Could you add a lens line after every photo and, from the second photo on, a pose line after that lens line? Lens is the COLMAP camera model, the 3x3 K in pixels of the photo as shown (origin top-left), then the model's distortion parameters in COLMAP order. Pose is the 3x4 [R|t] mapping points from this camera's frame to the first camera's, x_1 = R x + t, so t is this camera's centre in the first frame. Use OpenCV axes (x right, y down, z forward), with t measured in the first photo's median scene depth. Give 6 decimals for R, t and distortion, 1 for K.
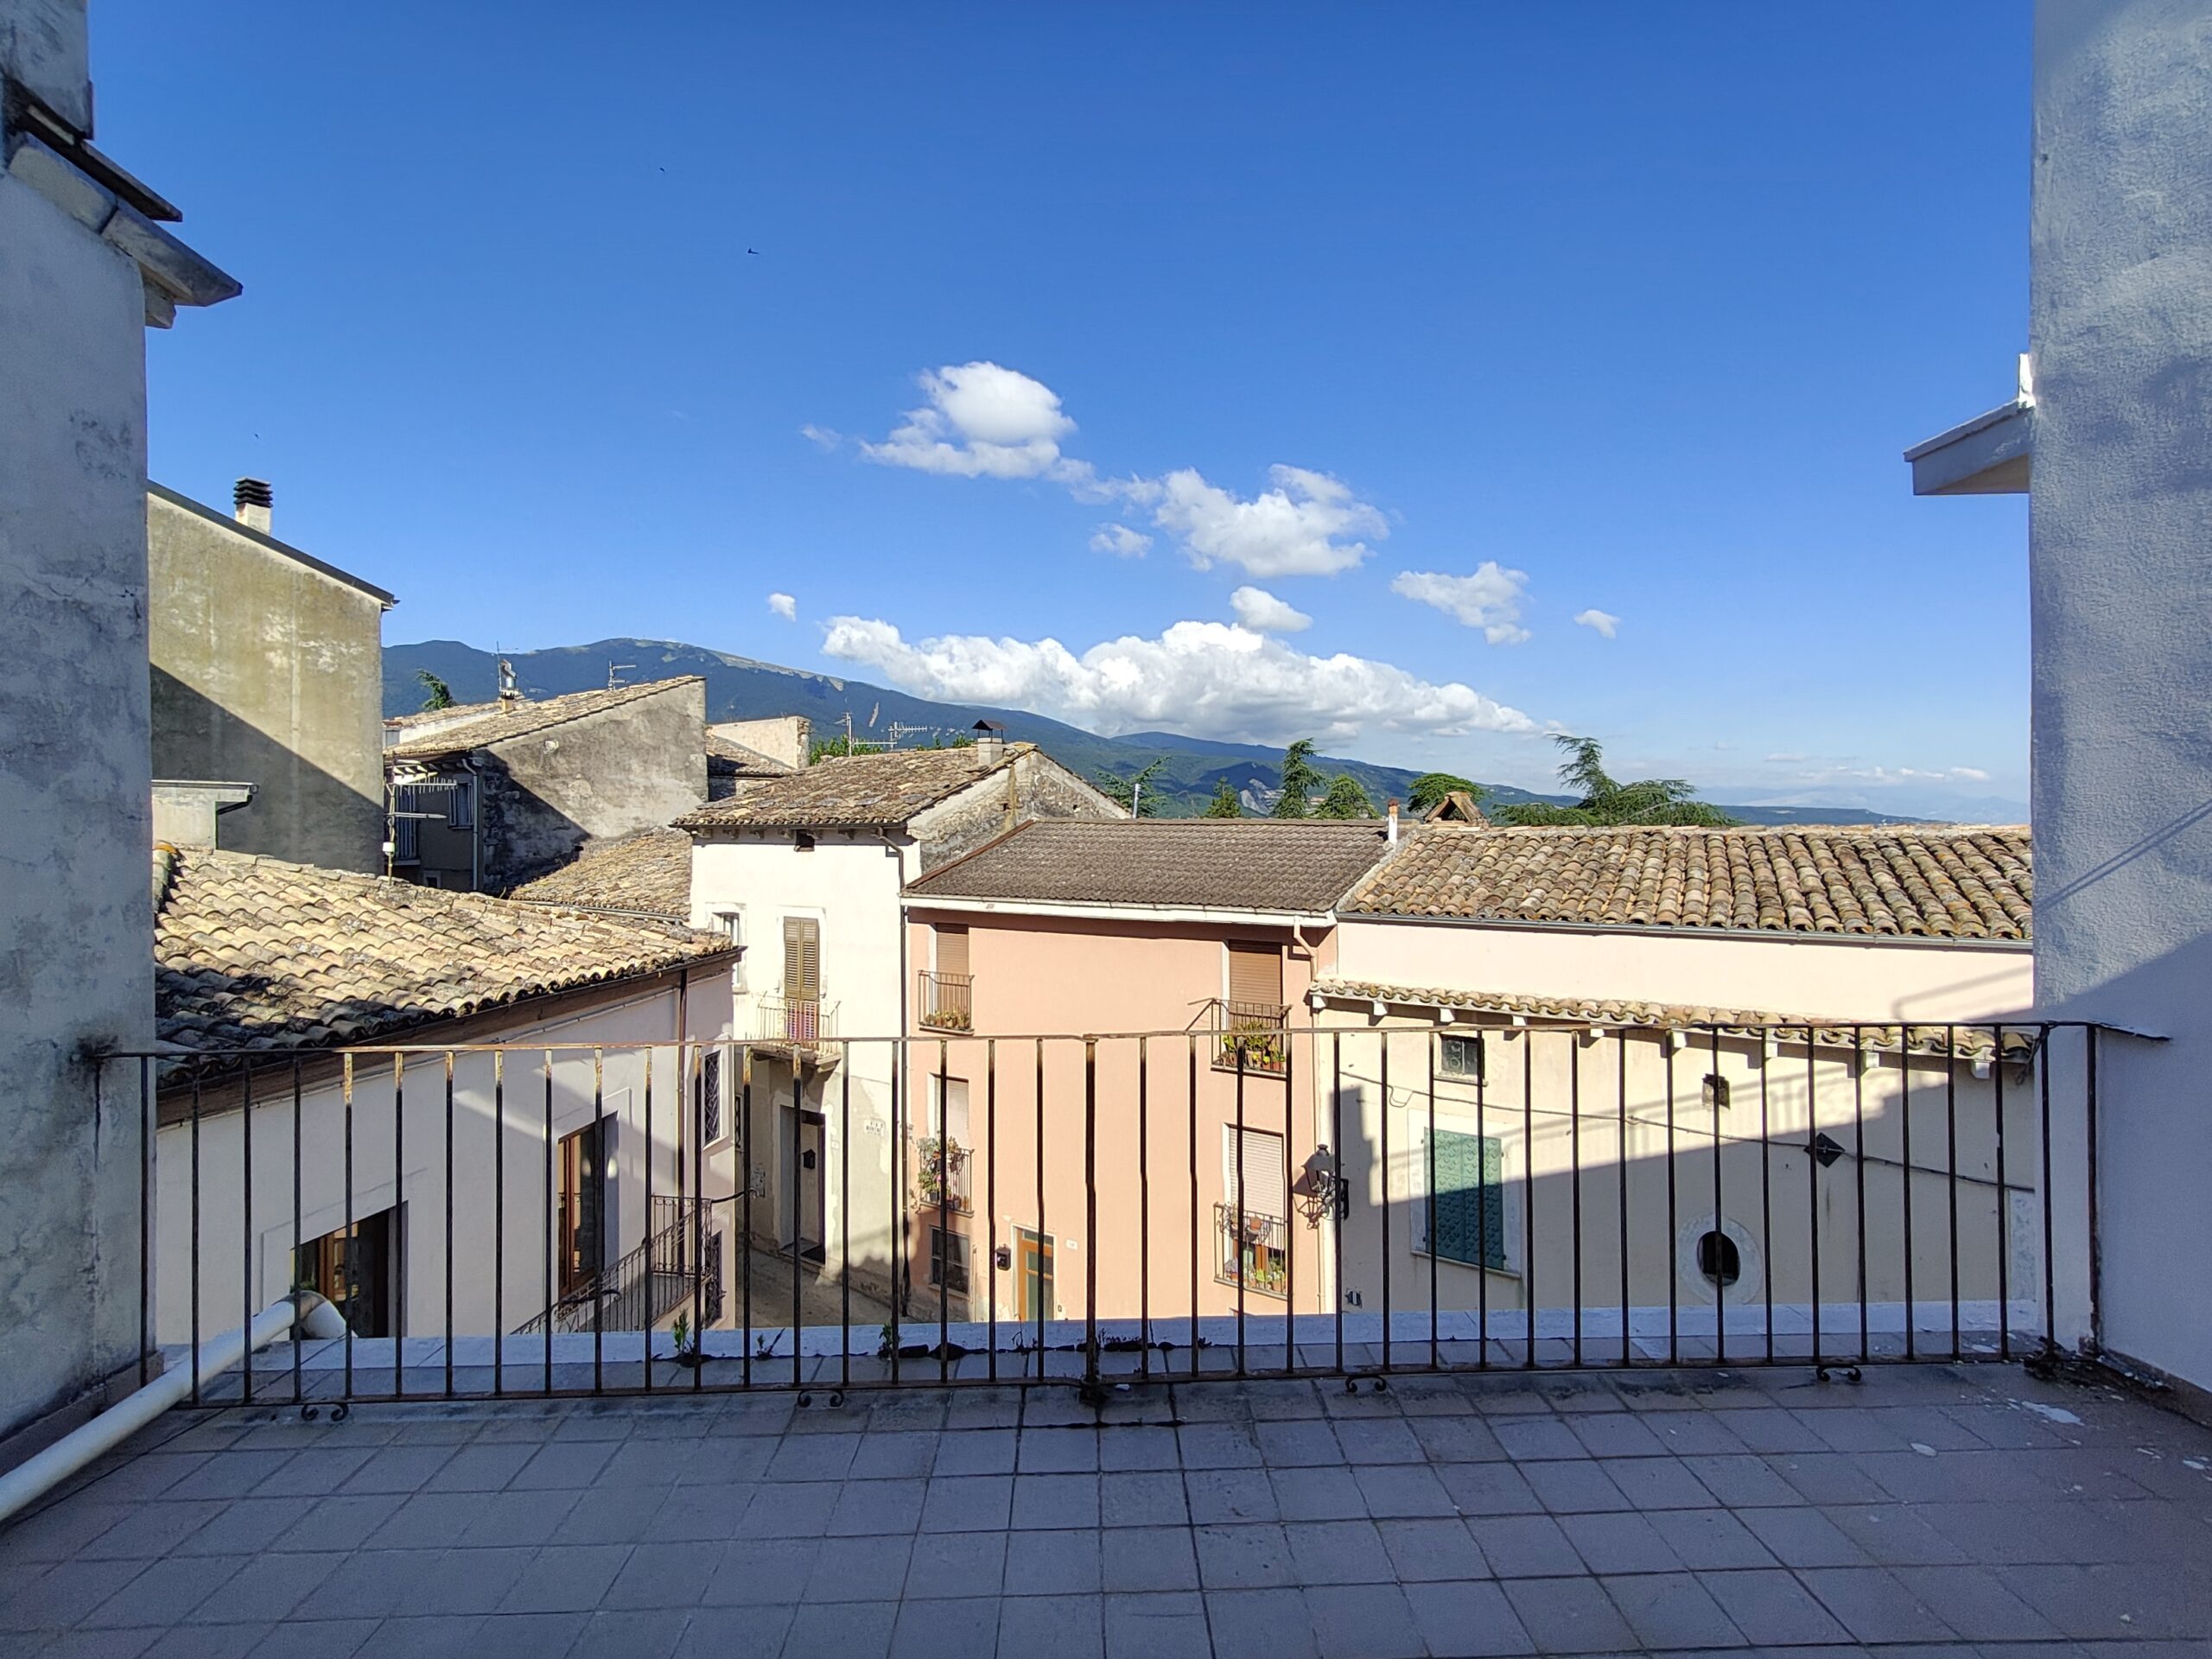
lens RADIAL K [[1043.2, 0, 1117.1], [0, 1043.2, 818.2], [0, 0, 1]] dist [0.016038, -0.006861]
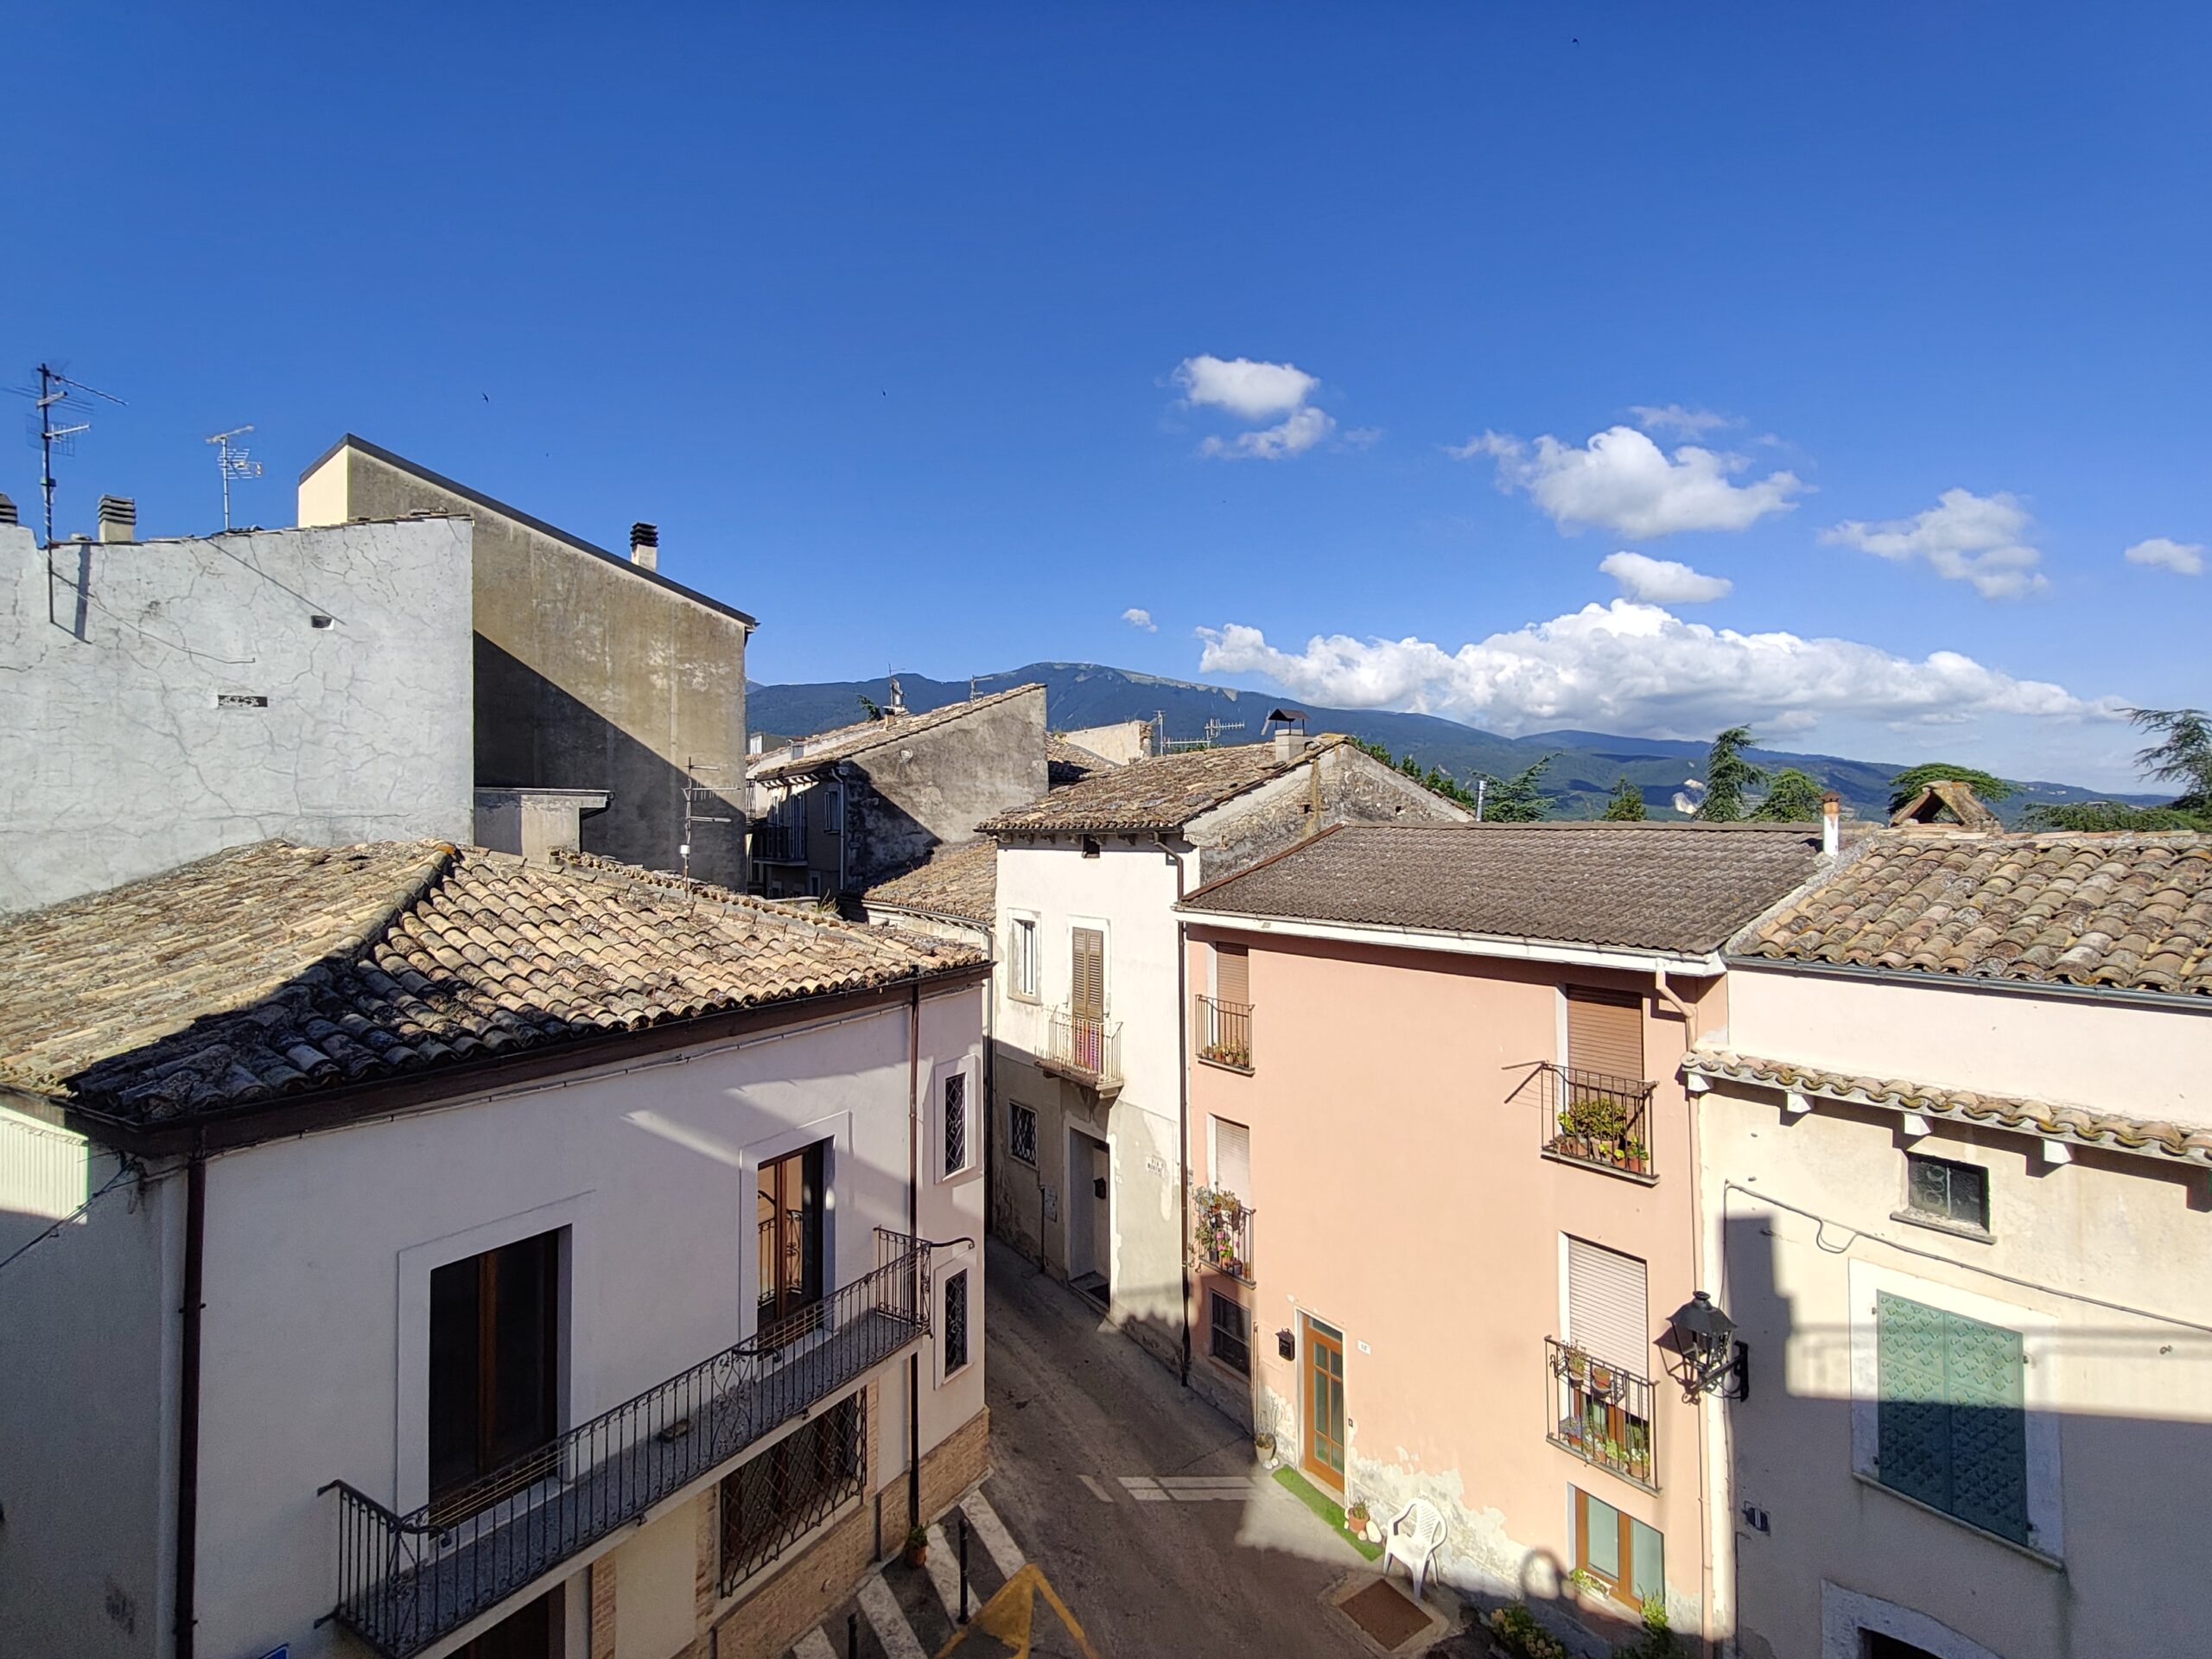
lens RADIAL K [[1043.2, 0, 1116.3], [0, 1043.2, 818.8], [0, 0, 1]] dist [0.016038, -0.006861]
pose [[0.931405, -0.002803, -0.363973, 0.091565], [0.000891, 0.999985, -0.005421, 0.003161], [0.363983, 0.004725, 0.931394, 0.214276]]
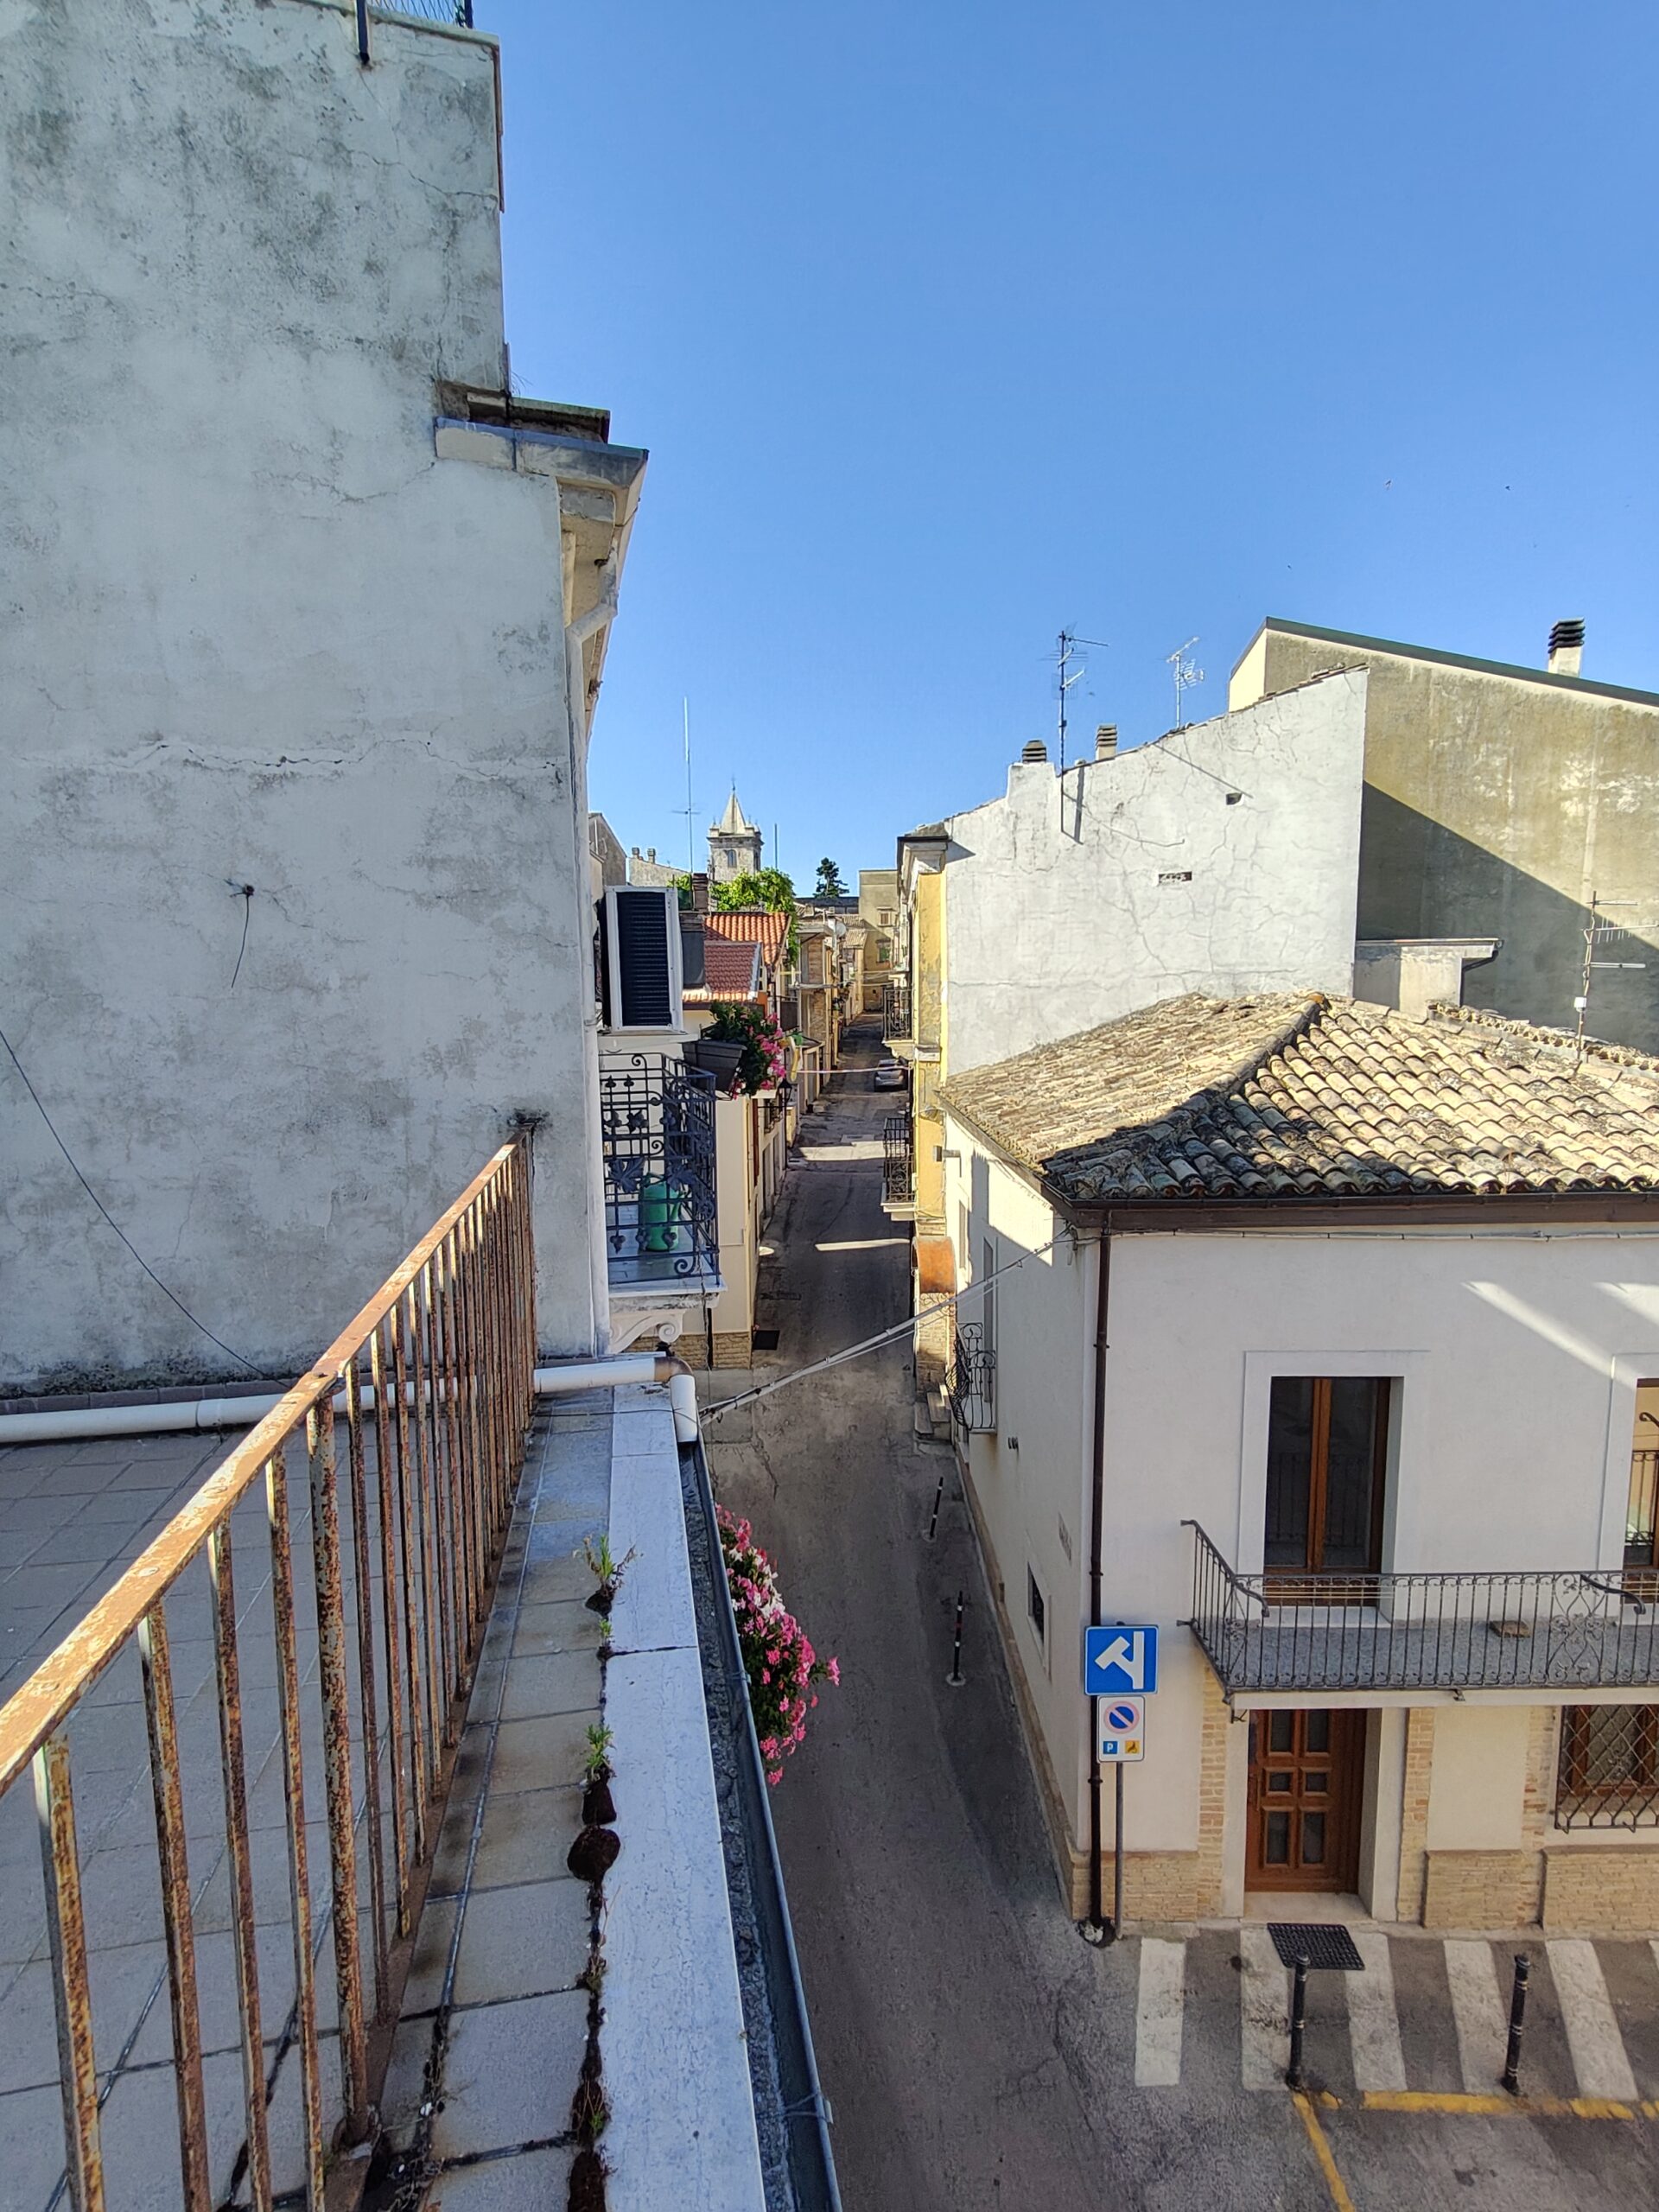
lens RADIAL K [[1043.2, 0, 837.0], [0, 1043.2, 1114.6], [0, 0, 1]] dist [0.016038, -0.006861]
pose [[0.169726, 0.111300, -0.979186, 0.089645], [0.011426, 0.993313, 0.114887, 0.014328], [0.985425, -0.030687, 0.167319, 0.256951]]
